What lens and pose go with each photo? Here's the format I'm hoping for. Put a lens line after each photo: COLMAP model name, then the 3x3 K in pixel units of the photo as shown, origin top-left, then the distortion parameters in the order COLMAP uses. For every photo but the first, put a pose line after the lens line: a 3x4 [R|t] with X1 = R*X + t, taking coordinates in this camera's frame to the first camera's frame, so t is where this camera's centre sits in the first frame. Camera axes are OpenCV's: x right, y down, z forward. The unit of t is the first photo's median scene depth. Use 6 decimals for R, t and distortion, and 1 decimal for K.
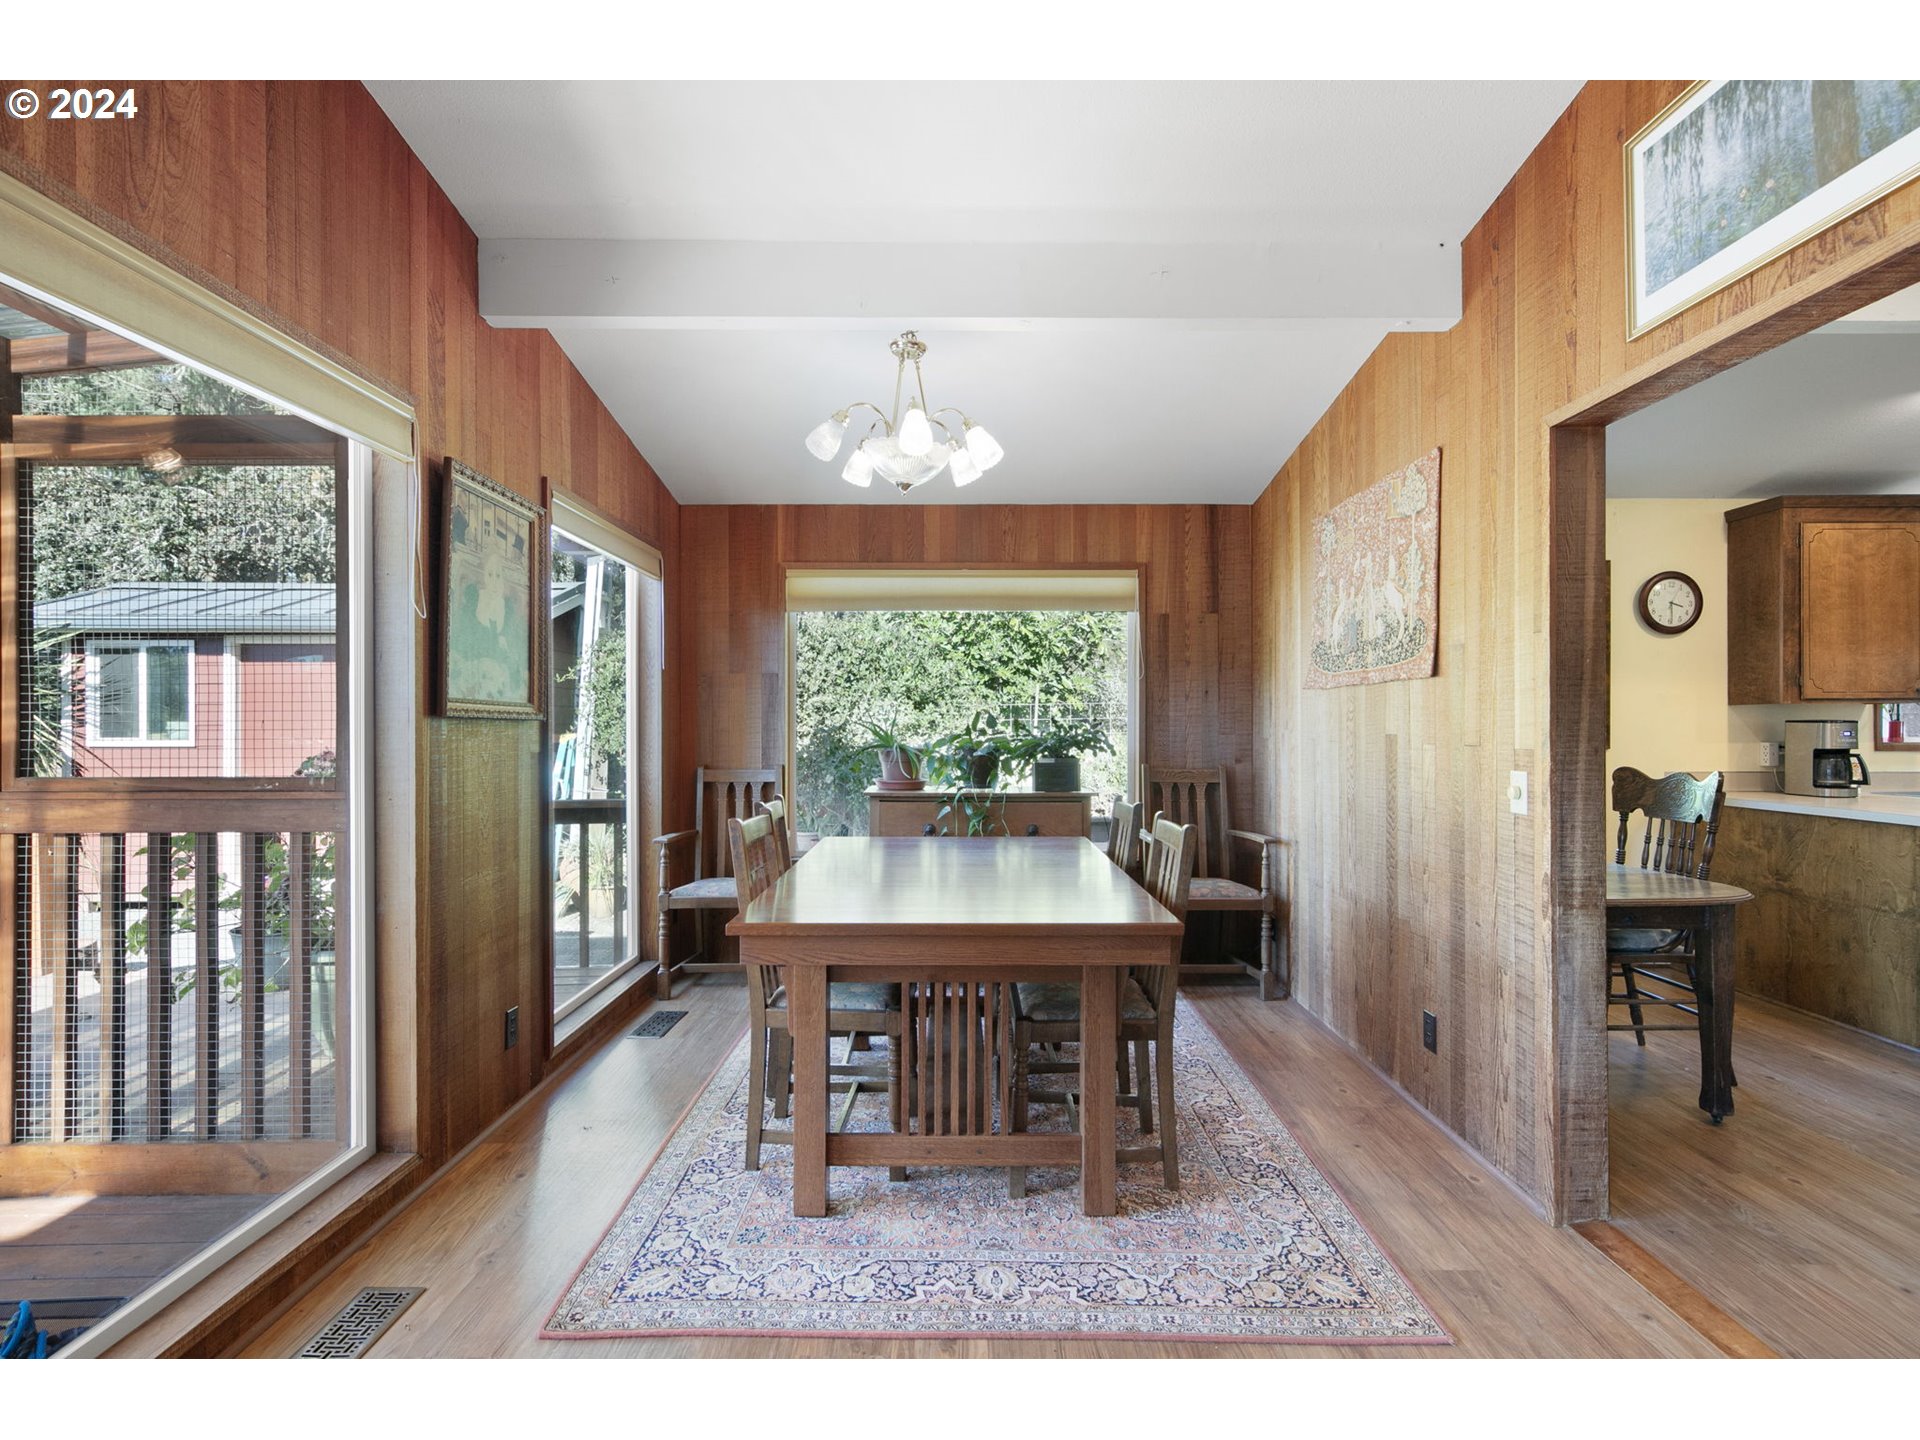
lens RADIAL K [[924.7, 0, 962.9], [0, 924.7, 726.7], [0, 0, 1]] dist [0.002092, -0.000229]
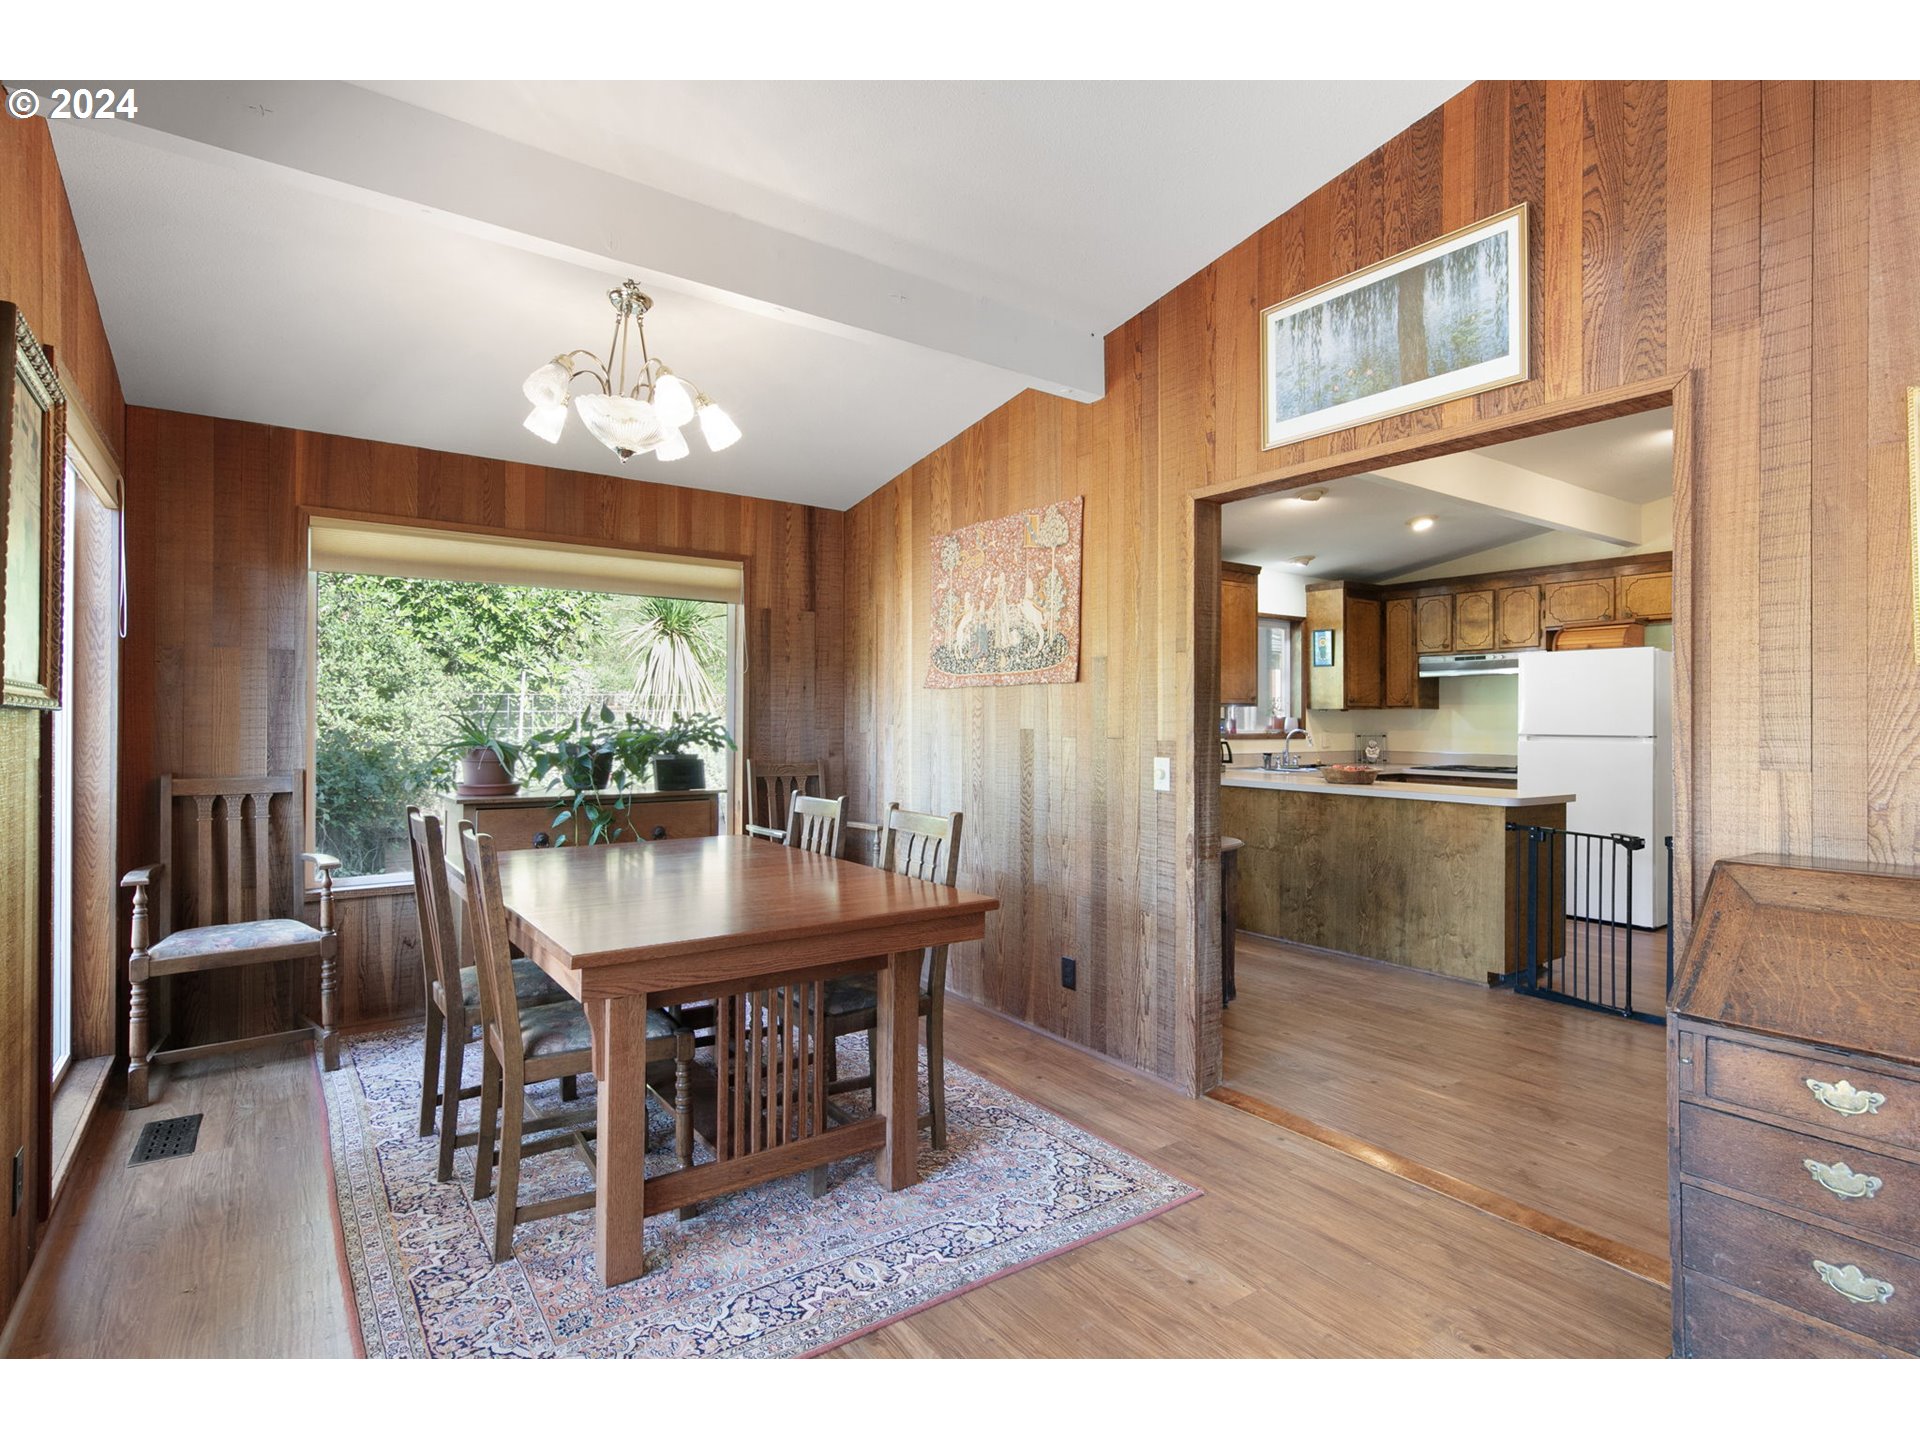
lens RADIAL K [[949.5, 0, 968.6], [0, 949.5, 715.1], [0, 0, 1]] dist [-0.000025, 0.000000]
pose [[0.810940, 0.007077, 0.585086, -0.290536], [-0.004113, 0.999971, -0.006395, -0.001478], [-0.585115, 0.002780, 0.810946, 0.054503]]
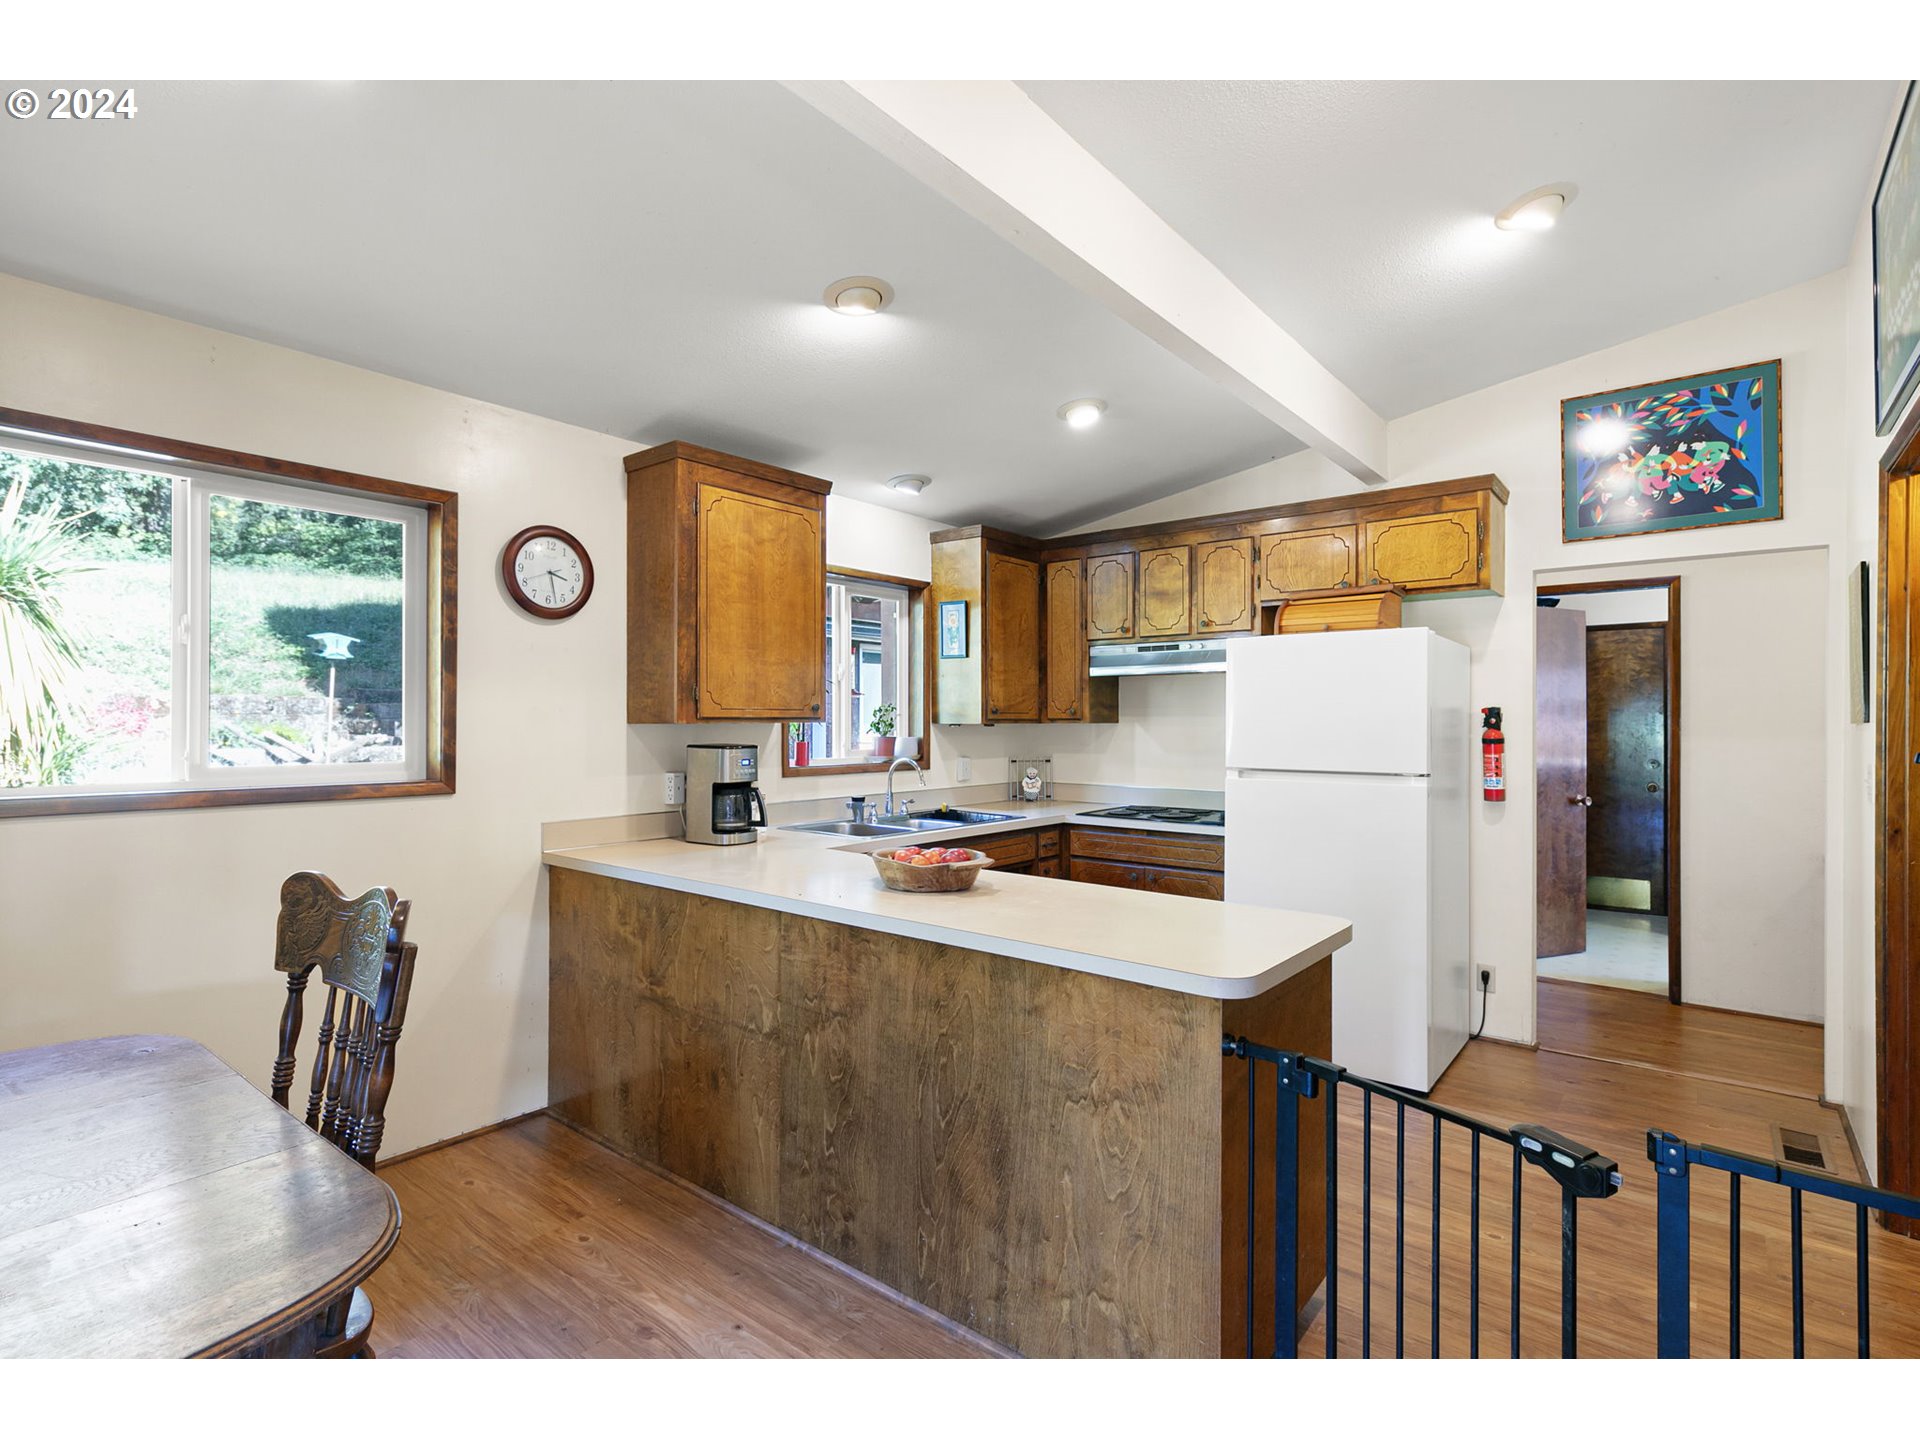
lens RADIAL K [[949.5, 0, 968.6], [0, 949.5, 715.1], [0, 0, 1]] dist [-0.000025, 0.000000]
pose [[0.618285, 0.008011, 0.785913, 0.586172], [-0.001879, 0.999960, -0.008715, -0.034544], [-0.785952, 0.003912, 0.618275, 0.473046]]
